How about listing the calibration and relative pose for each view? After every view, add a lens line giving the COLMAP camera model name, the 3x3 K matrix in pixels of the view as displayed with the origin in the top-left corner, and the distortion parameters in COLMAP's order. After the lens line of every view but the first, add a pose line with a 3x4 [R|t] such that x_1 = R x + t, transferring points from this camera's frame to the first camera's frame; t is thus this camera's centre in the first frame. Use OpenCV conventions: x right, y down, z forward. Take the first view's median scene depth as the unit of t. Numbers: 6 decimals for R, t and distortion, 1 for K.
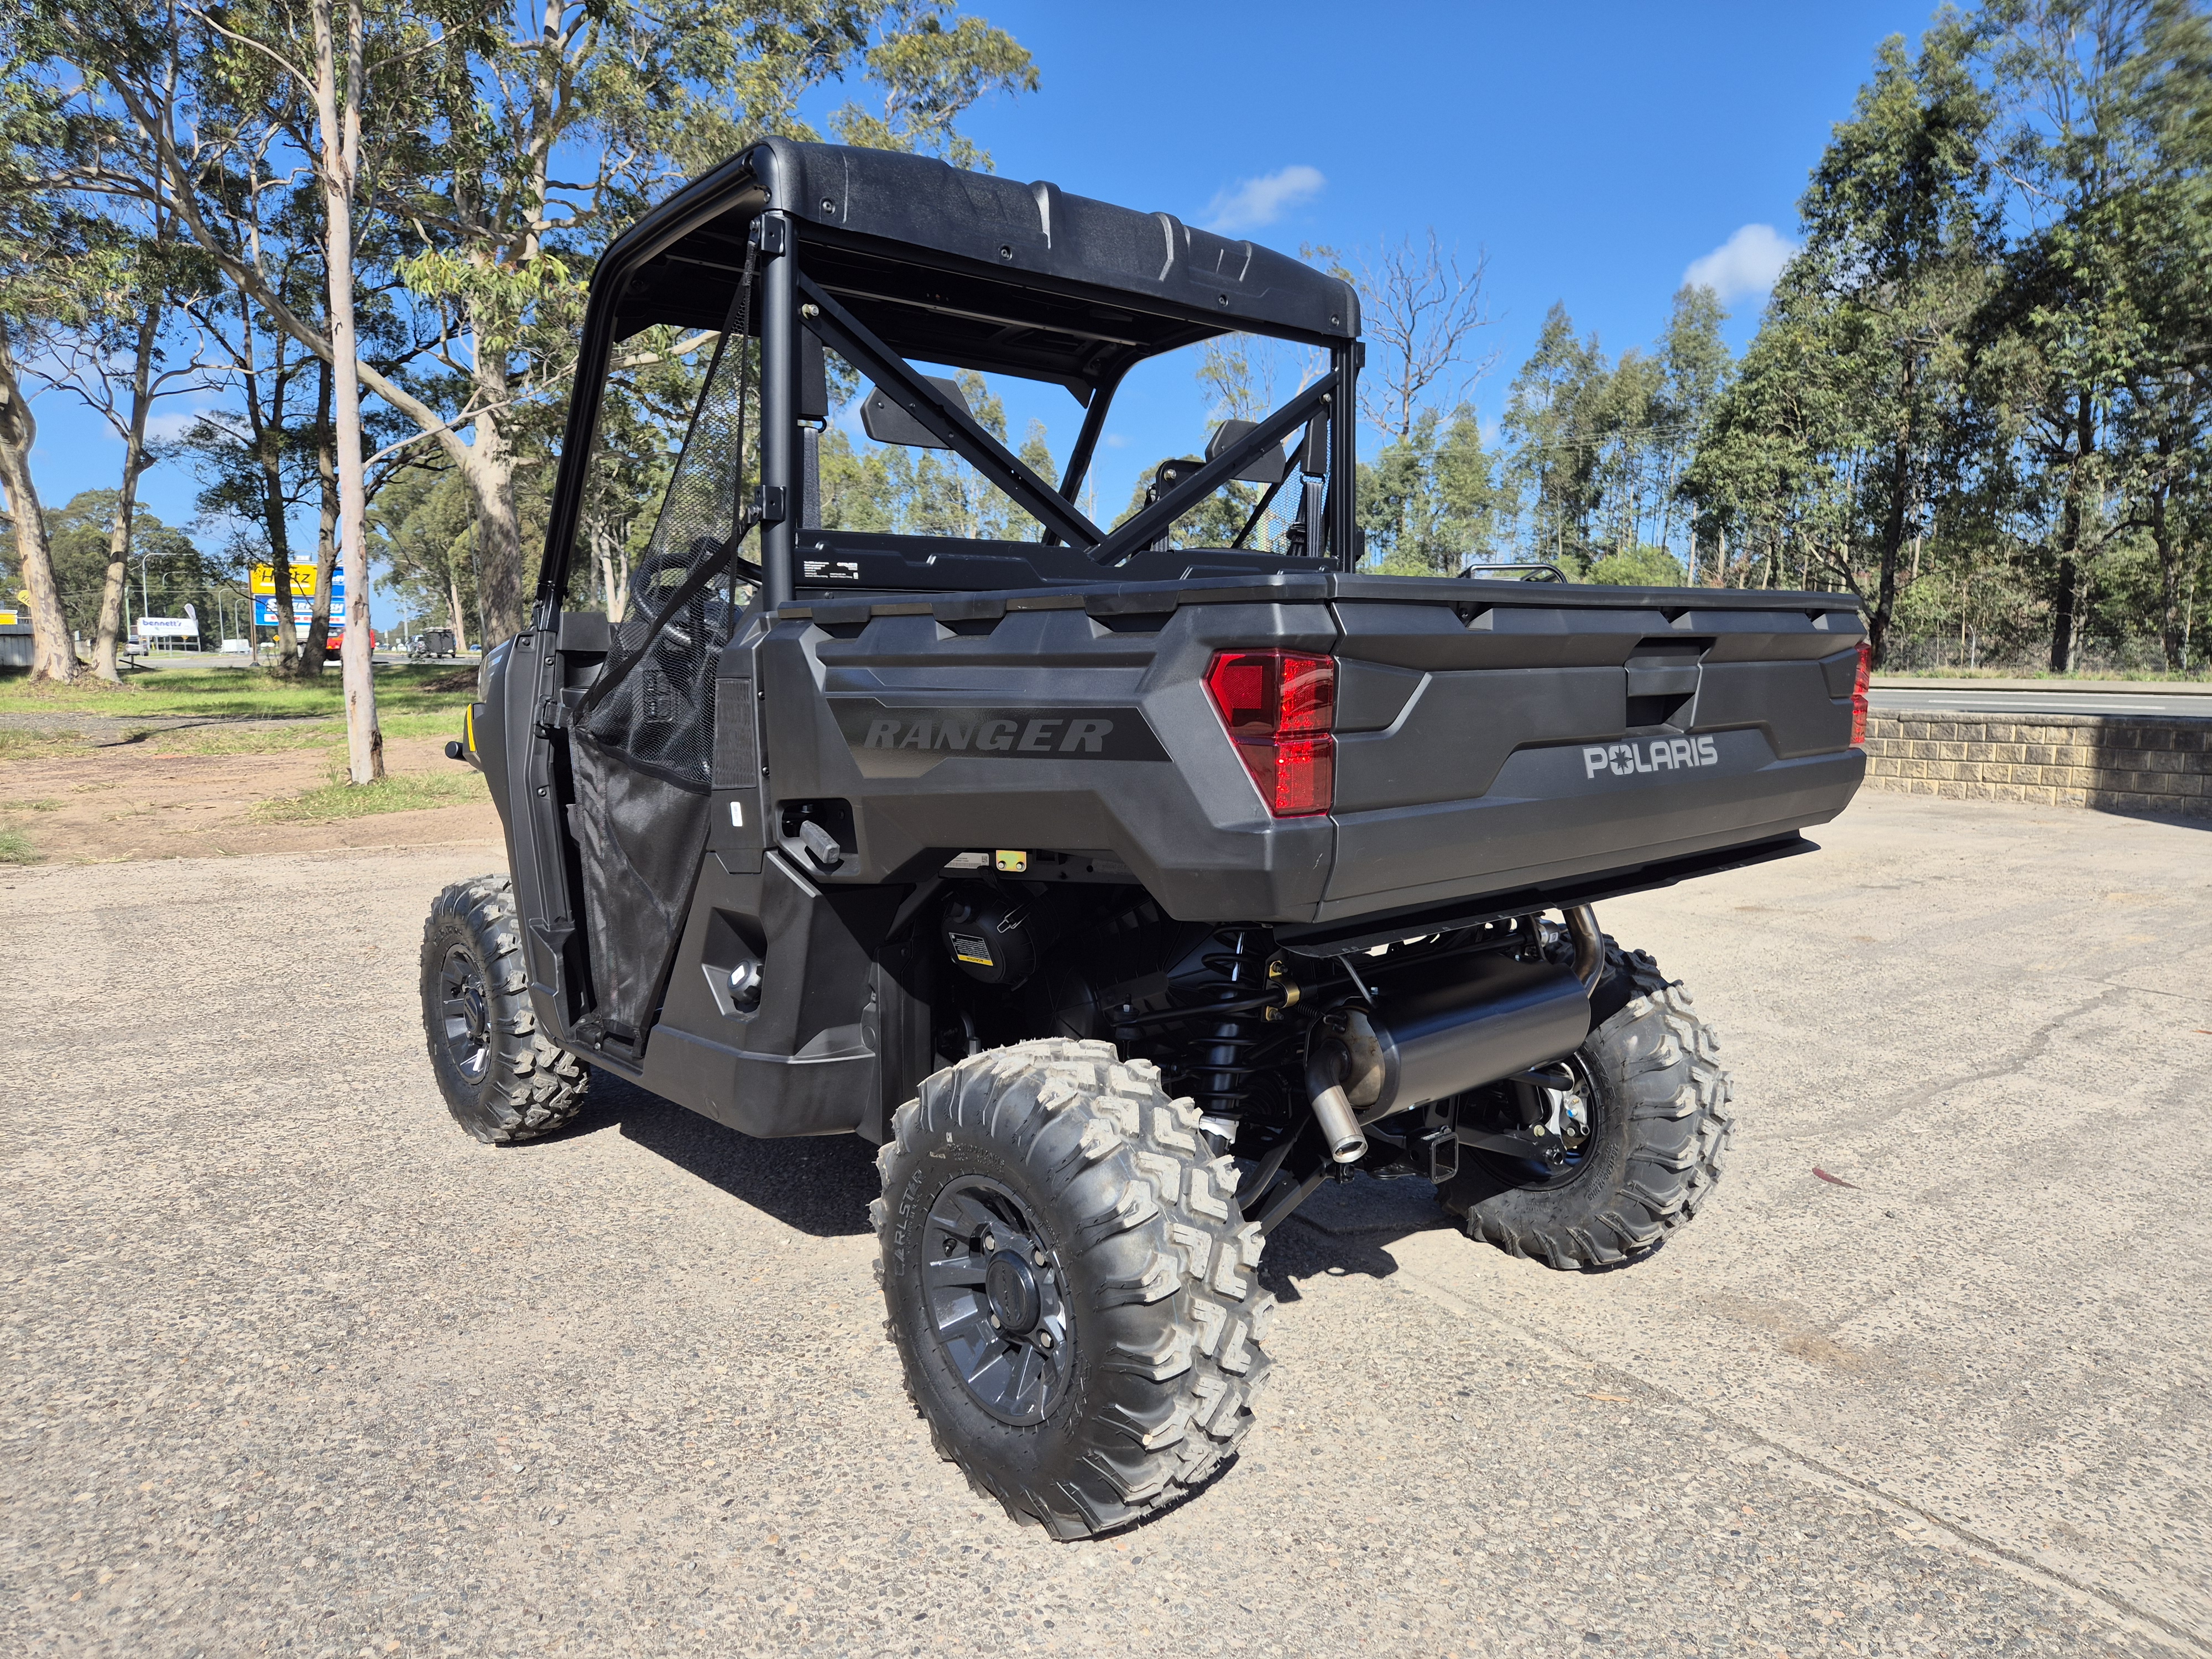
lens RADIAL K [[1480.0, 0, 1095.1], [0, 1480.0, 845.4], [0, 0, 1]] dist [0.057440, -0.046051]
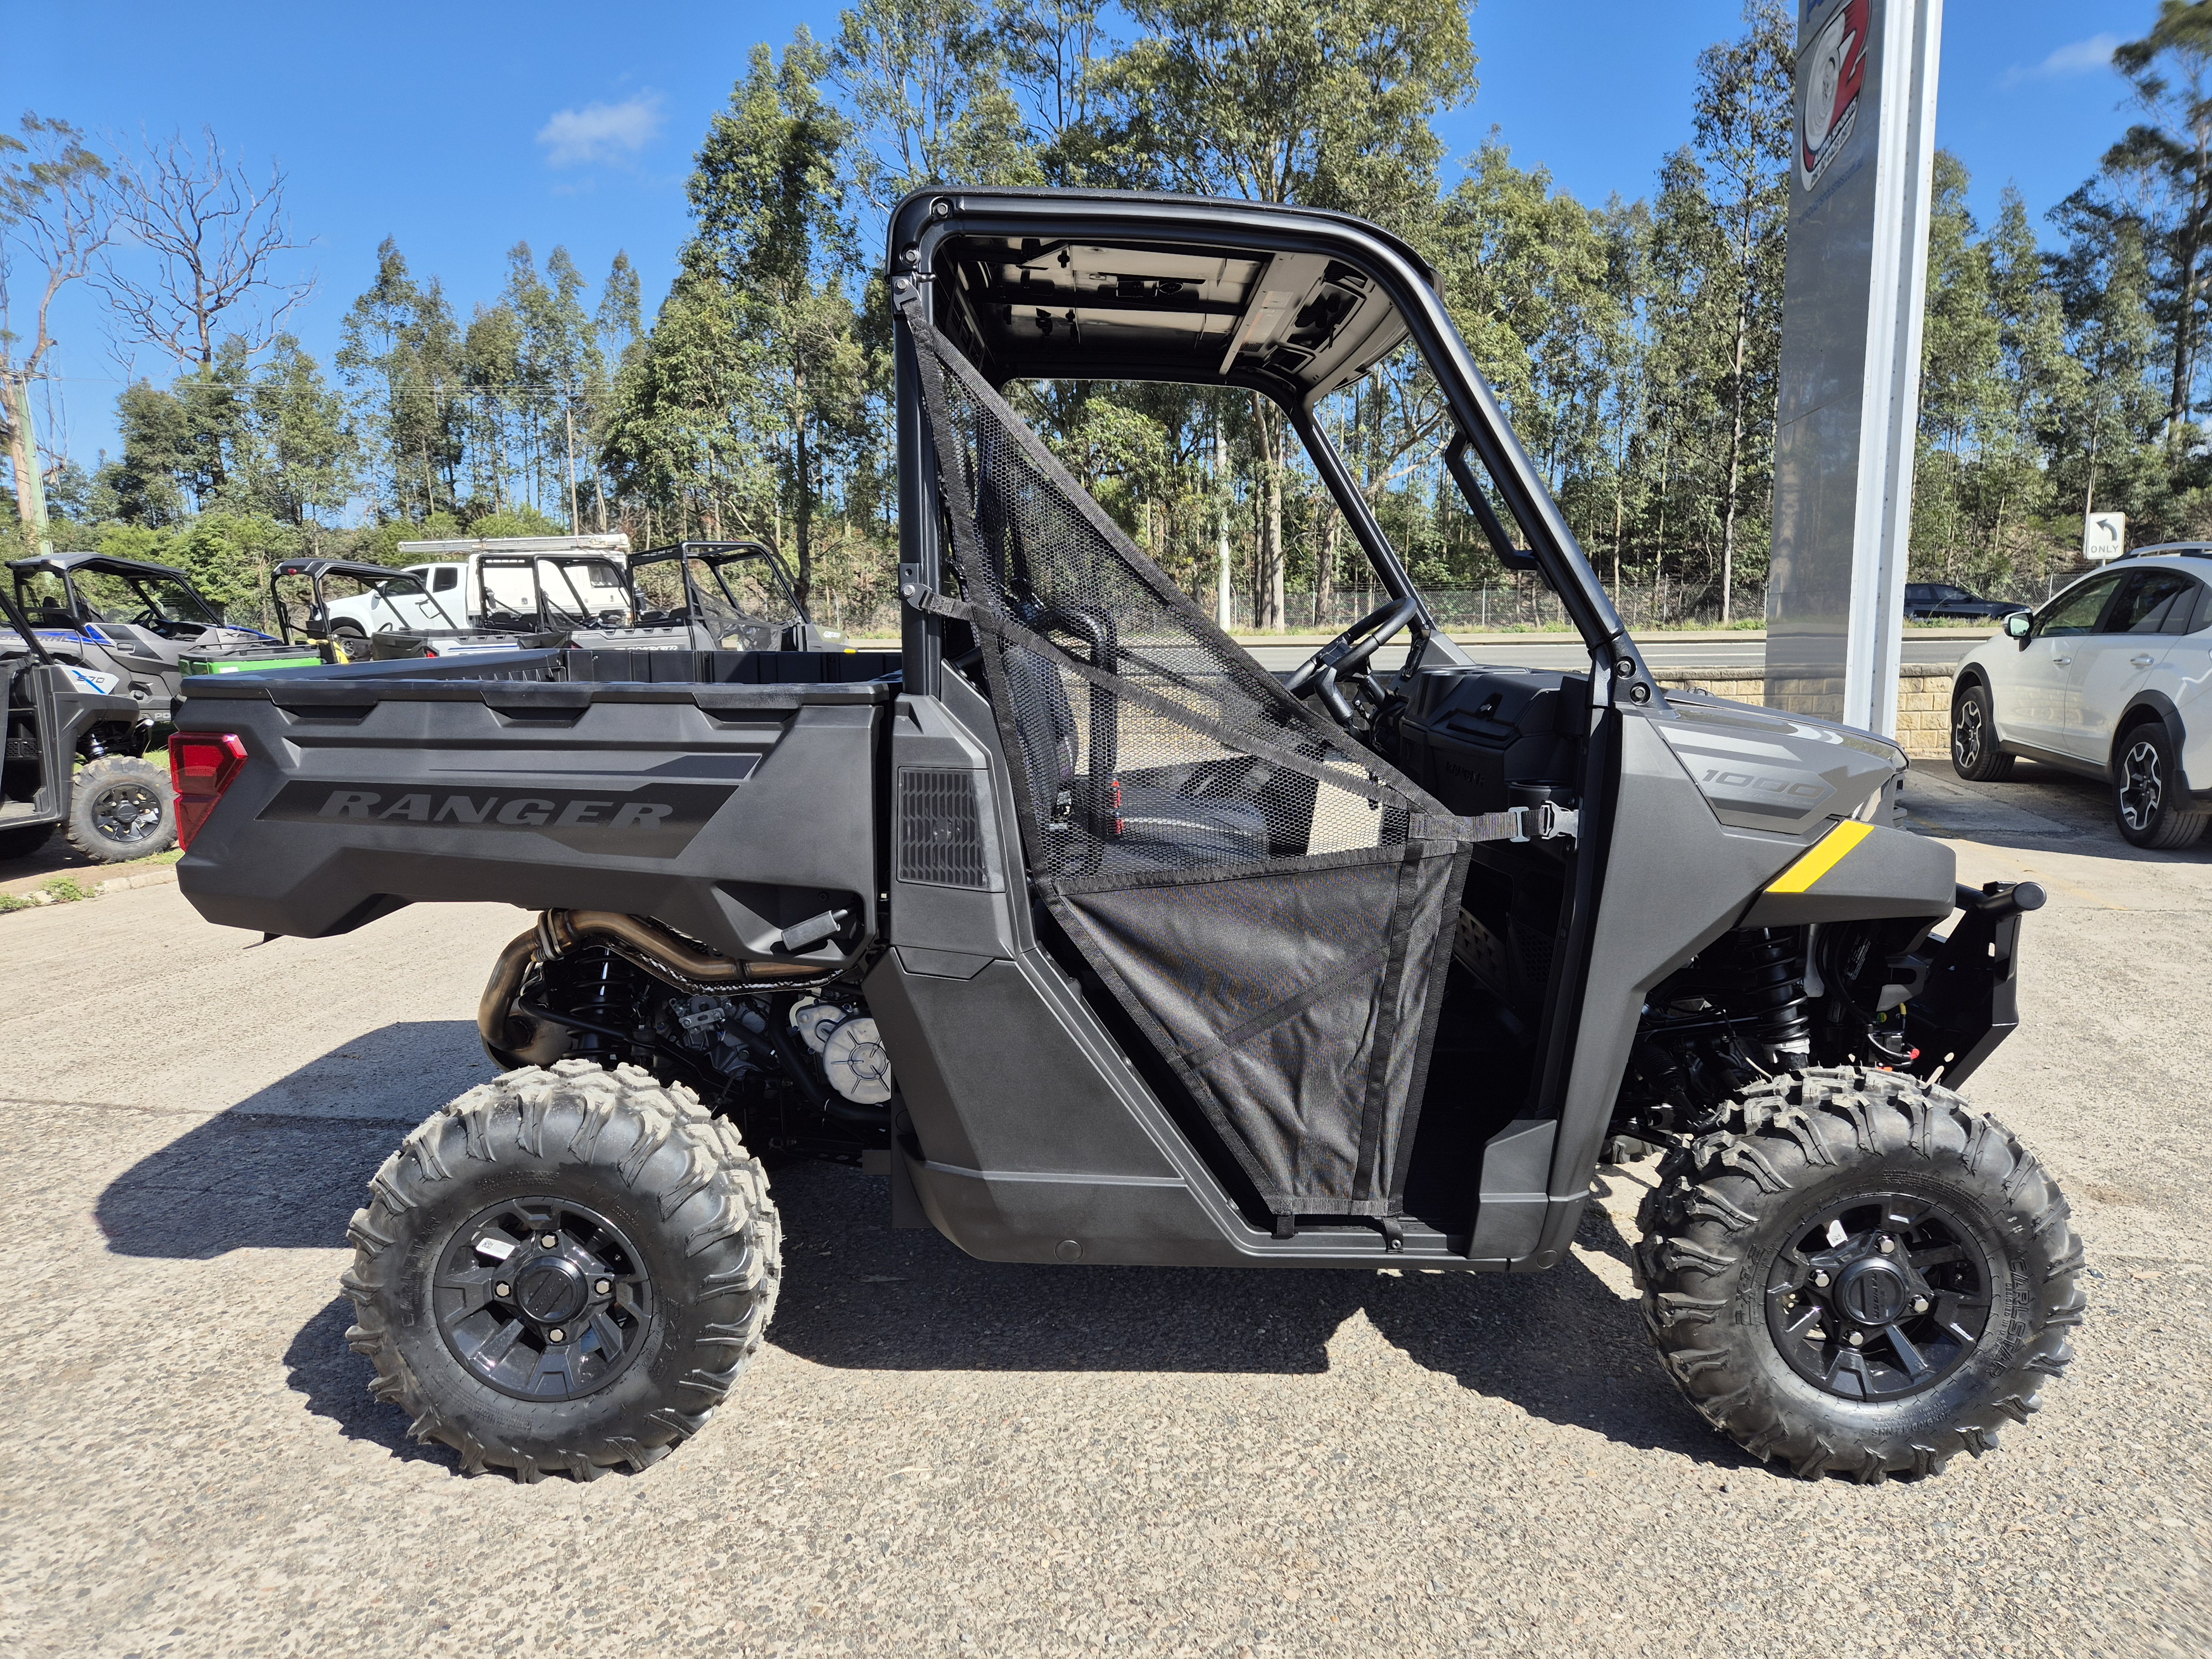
lens RADIAL K [[1480.0, 0, 1095.0], [0, 1480.0, 835.9], [0, 0, 1]] dist [0.057440, -0.046051]
pose [[0.732183, -0.117105, 0.670965, -0.091739], [0.102376, 0.992839, 0.061565, -0.014071], [-0.673370, 0.023614, 0.738929, 0.052194]]
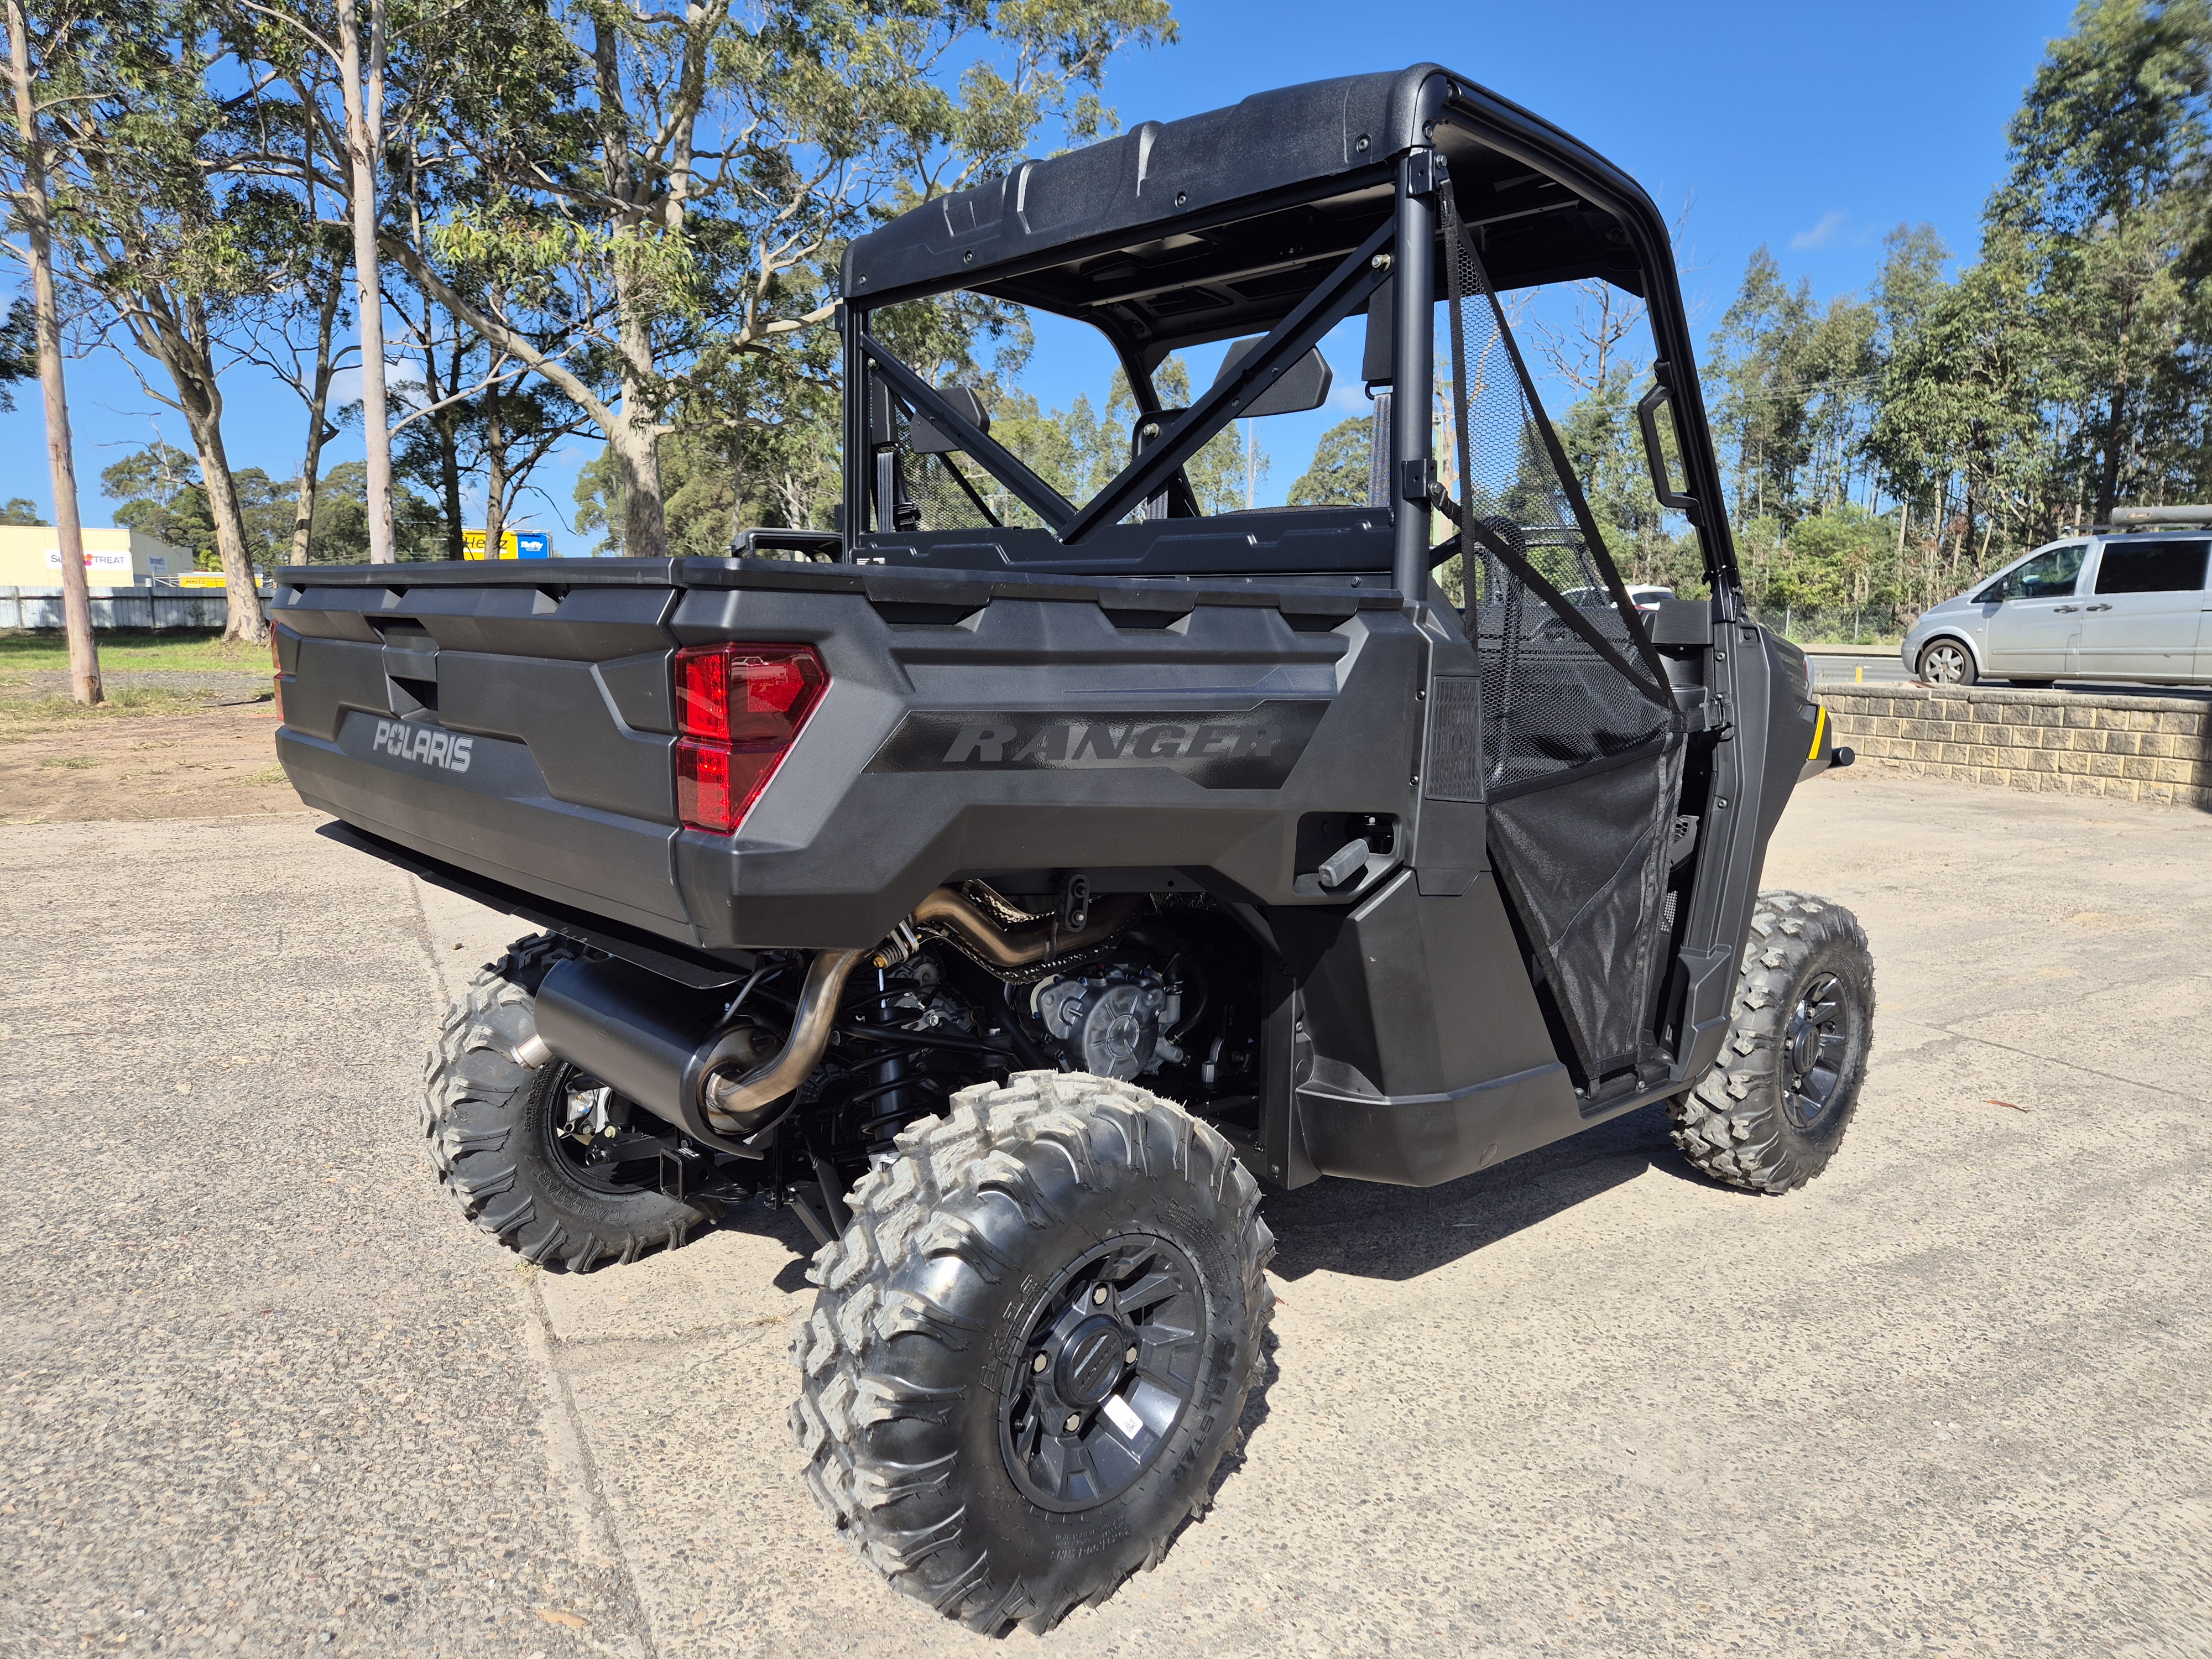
lens RADIAL K [[1480.0, 0, 1112.2], [0, 1480.0, 833.6], [0, 0, 1]] dist [0.057440, -0.046051]
pose [[0.992389, 0.021736, -0.121205, 0.057778], [-0.019834, 0.999661, 0.016875, -0.004050], [0.121531, -0.014342, 0.992484, 0.022830]]
